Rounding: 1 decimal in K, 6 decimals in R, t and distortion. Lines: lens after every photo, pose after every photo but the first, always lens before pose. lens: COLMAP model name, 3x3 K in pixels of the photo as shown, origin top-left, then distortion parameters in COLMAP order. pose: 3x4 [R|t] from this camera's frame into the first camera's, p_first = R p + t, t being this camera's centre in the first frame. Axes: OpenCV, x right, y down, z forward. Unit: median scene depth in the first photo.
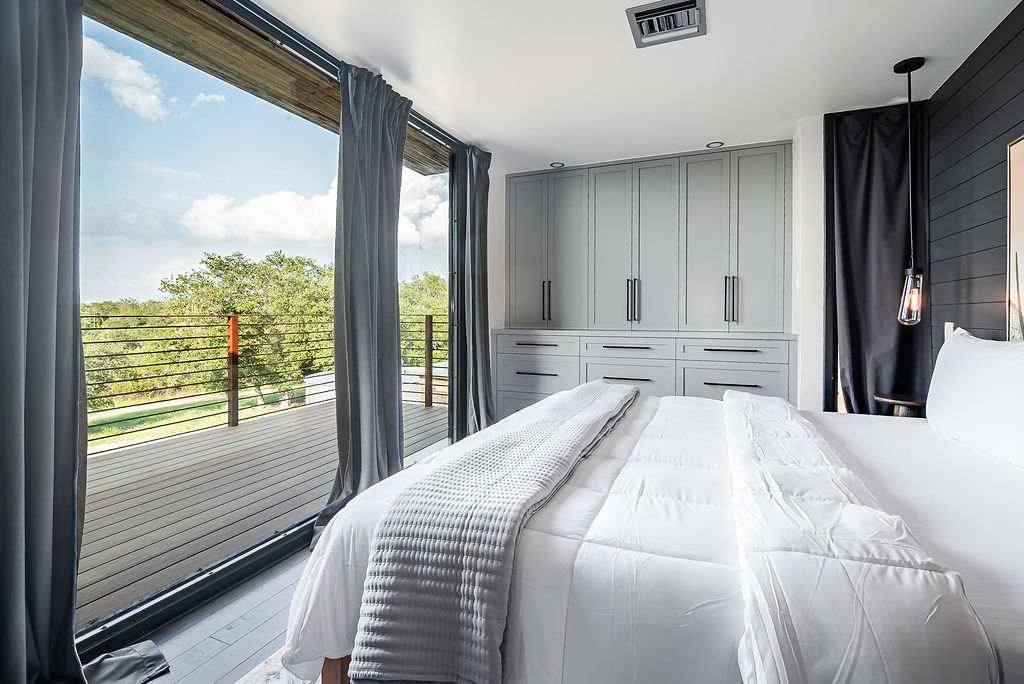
lens RADIAL K [[477.7, 0, 510.9], [0, 477.7, 325.5], [0, 0, 1]] dist [0.028781, -0.024129]
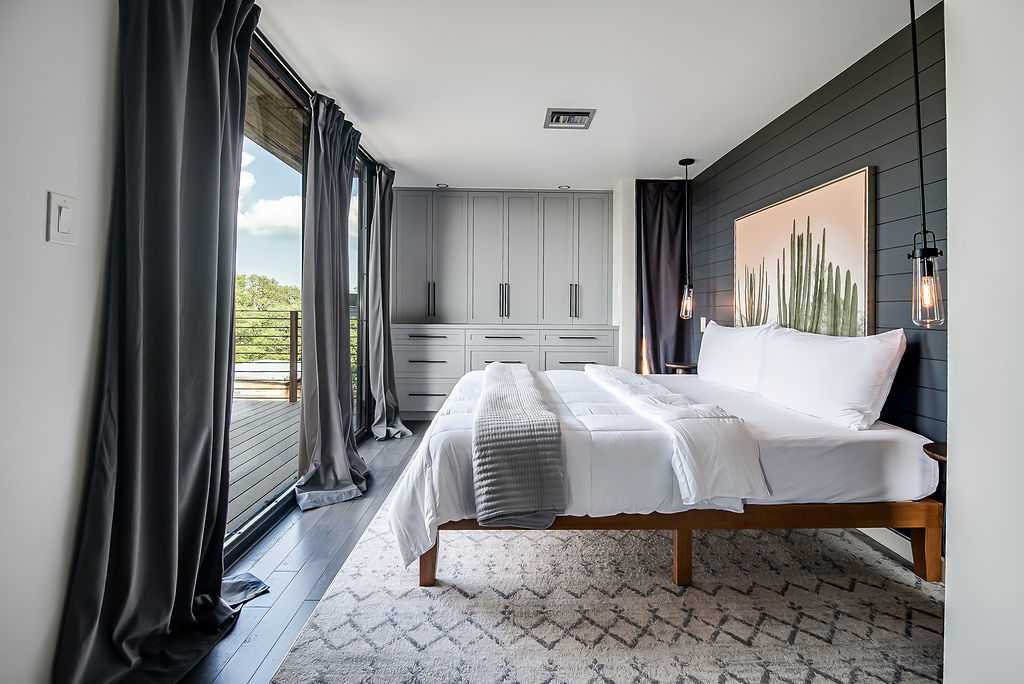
lens RADIAL K [[477.7, 0, 510.9], [0, 477.7, 325.5], [0, 0, 1]] dist [0.028781, -0.024129]
pose [[0.913861, -0.007948, 0.405949, -0.326979], [0.004413, 0.999944, 0.009643, 0.002579], [-0.406003, -0.007020, 0.913845, -0.219855]]
